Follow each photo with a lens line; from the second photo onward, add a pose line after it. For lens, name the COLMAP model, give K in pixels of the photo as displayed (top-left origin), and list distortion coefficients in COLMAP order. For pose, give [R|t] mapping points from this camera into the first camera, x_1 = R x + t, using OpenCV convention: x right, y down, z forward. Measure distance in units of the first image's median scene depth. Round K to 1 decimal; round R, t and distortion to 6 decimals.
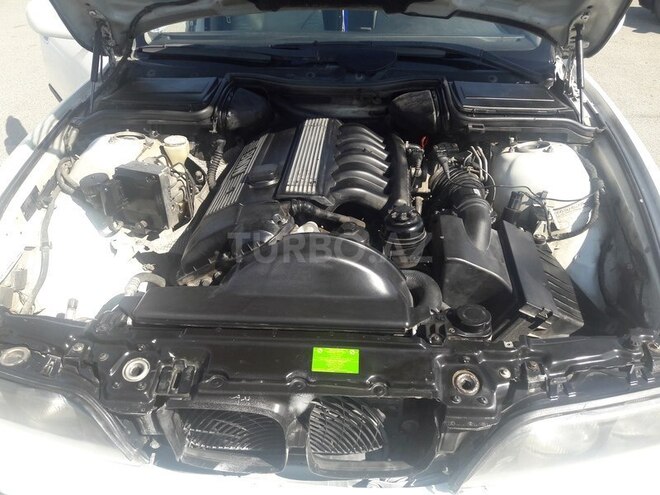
lens RADIAL K [[542.3, 0, 330.0], [0, 542.3, 247.5], [0, 0, 1]] dist [0.170036, -0.337795]
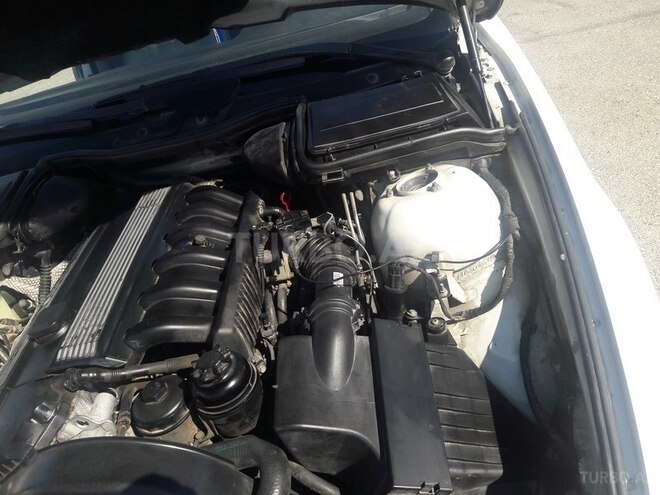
lens RADIAL K [[542.3, 0, 330.0], [0, 542.3, 247.5], [0, 0, 1]] dist [0.170036, -0.337795]
pose [[0.967591, -0.228796, -0.106866, 0.322940], [0.237476, 0.968338, 0.076989, -0.186762], [0.085867, -0.099872, 0.991288, 0.285874]]
